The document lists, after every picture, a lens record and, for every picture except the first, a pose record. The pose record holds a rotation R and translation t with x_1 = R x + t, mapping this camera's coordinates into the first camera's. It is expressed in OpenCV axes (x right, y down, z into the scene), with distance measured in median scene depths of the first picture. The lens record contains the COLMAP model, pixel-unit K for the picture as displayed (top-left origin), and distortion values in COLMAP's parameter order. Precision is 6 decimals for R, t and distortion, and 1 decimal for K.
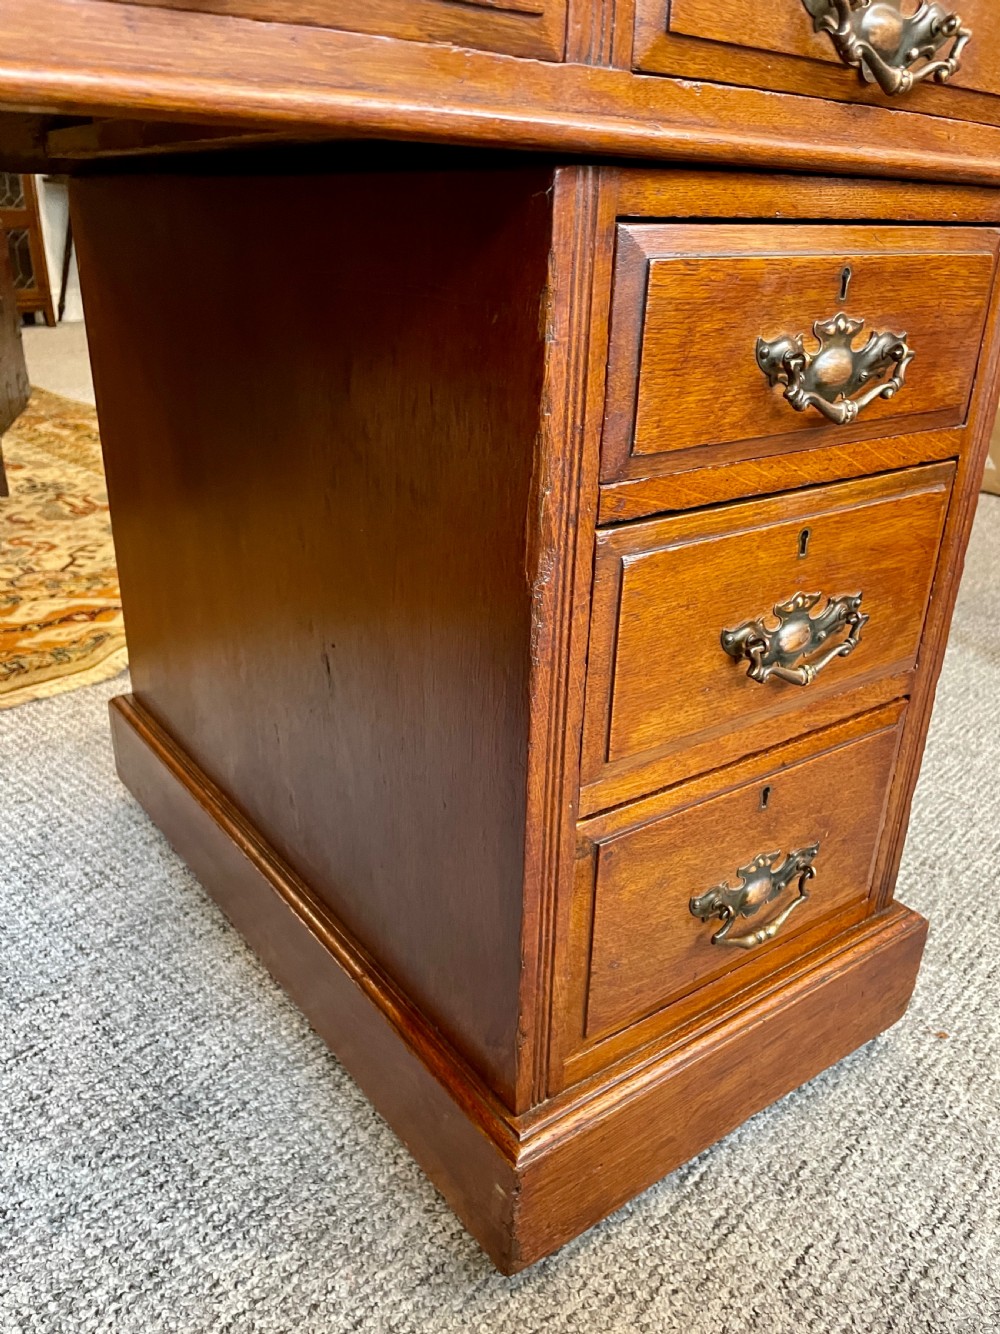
lens RADIAL K [[1033.2, 0, 493.6], [0, 1033.2, 663.3], [0, 0, 1]] dist [0.083784, -0.128269]
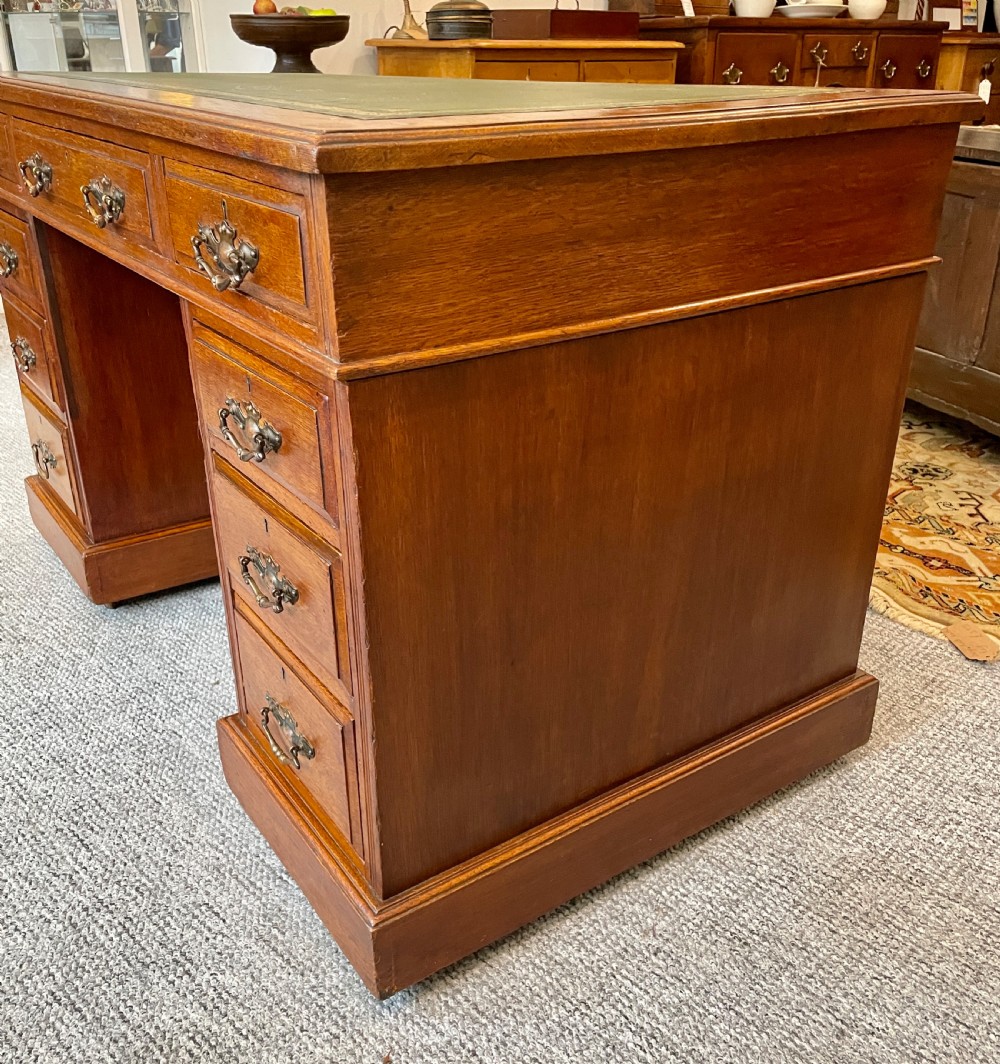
lens RADIAL K [[1012.2, 0, 493.1], [0, 1012.2, 560.8], [0, 0, 1]] dist [0.077934, -0.107342]
pose [[-0.026269, 0.429086, -0.902882, 1.541565], [-0.395934, 0.824864, 0.403529, -0.753677], [0.917903, 0.368082, 0.148221, 0.958581]]
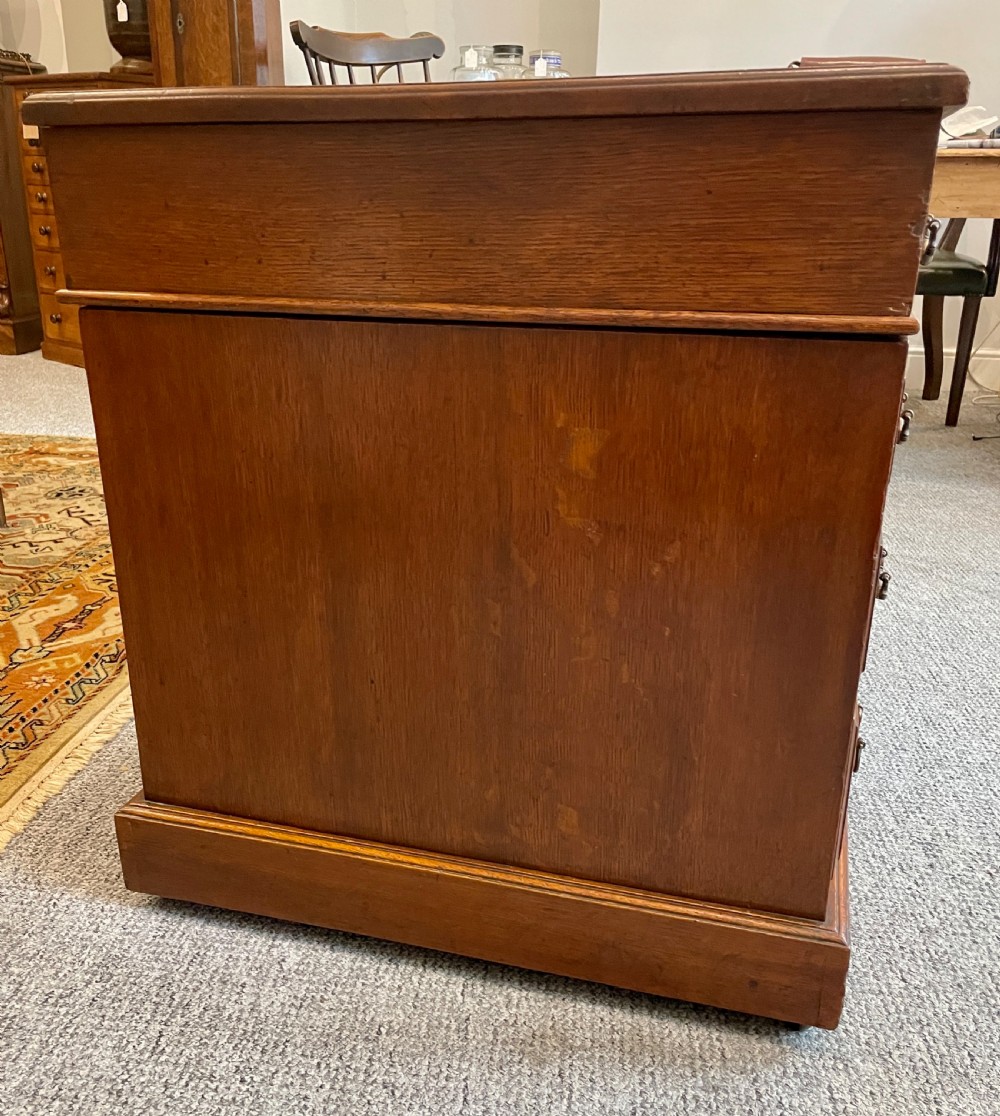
lens RADIAL K [[1068.9, 0, 482.3], [0, 1068.9, 607.9], [0, 0, 1]] dist [0.069810, -0.085838]
pose [[0.797381, -0.237475, 0.554787, -2.135268], [0.242211, 0.967962, 0.066209, 0.089780], [-0.552736, 0.081581, 0.829354, -0.827986]]
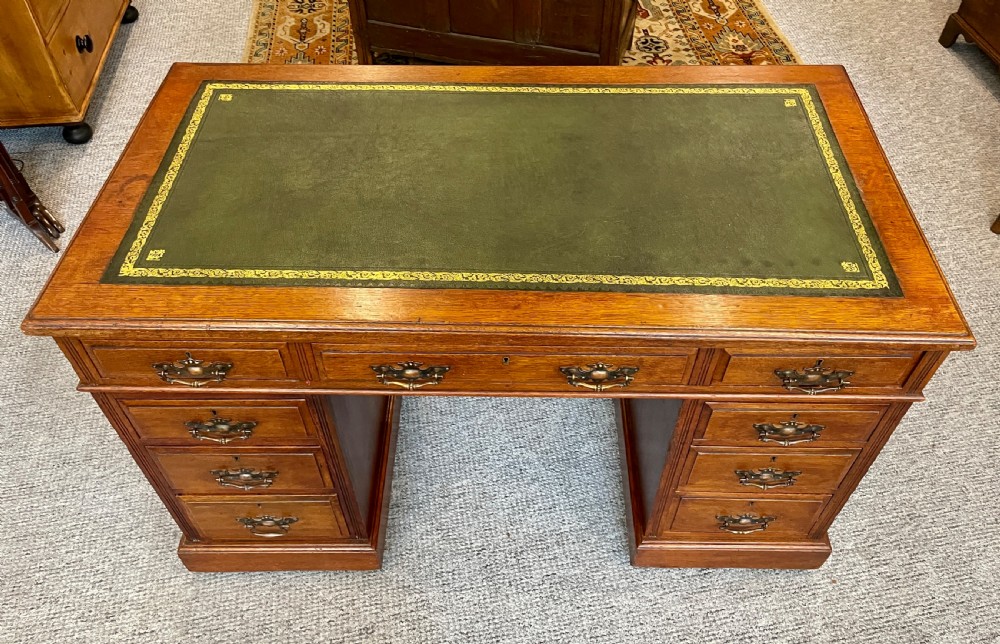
lens RADIAL K [[781.4, 0, 515.0], [0, 781.4, 306.7], [0, 0, 1]] dist [0.079875, -0.101340]
pose [[0.809484, 0.429103, -0.400757, 0.365345], [-0.226355, 0.857867, 0.461332, -1.238383], [0.541755, -0.282727, 0.791560, -1.023520]]
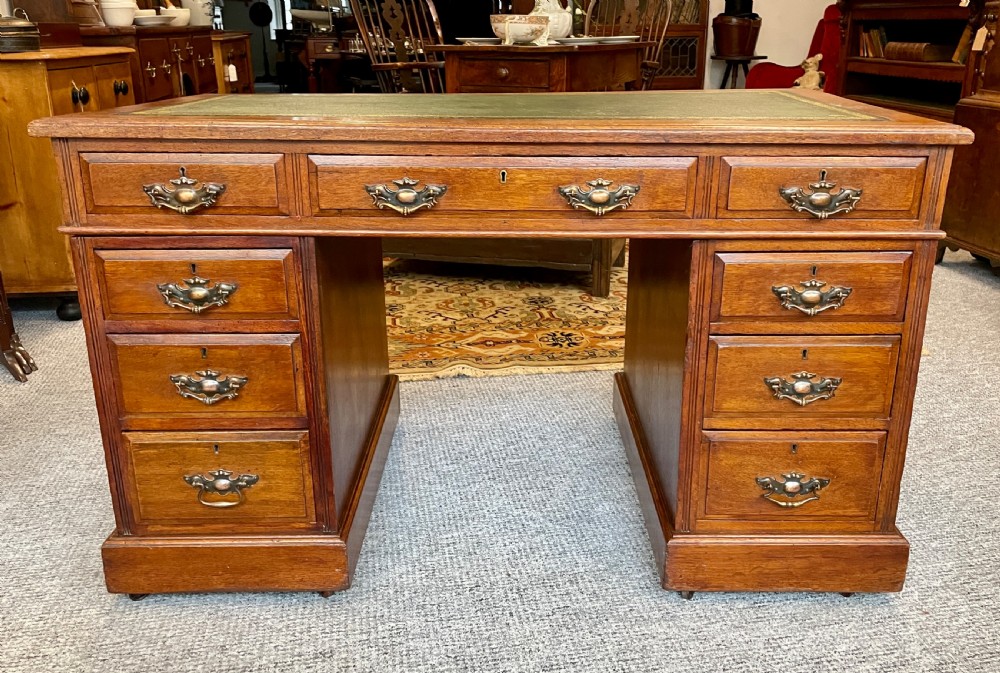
lens RADIAL K [[857.3, 0, 506.2], [0, 857.3, 305.1], [0, 0, 1]] dist [0.085977, -0.118480]
pose [[0.808032, 0.157532, -0.567686, 0.819505], [-0.214346, 0.976158, -0.034213, 0.007253], [0.548762, 0.149327, 0.822534, -1.191045]]
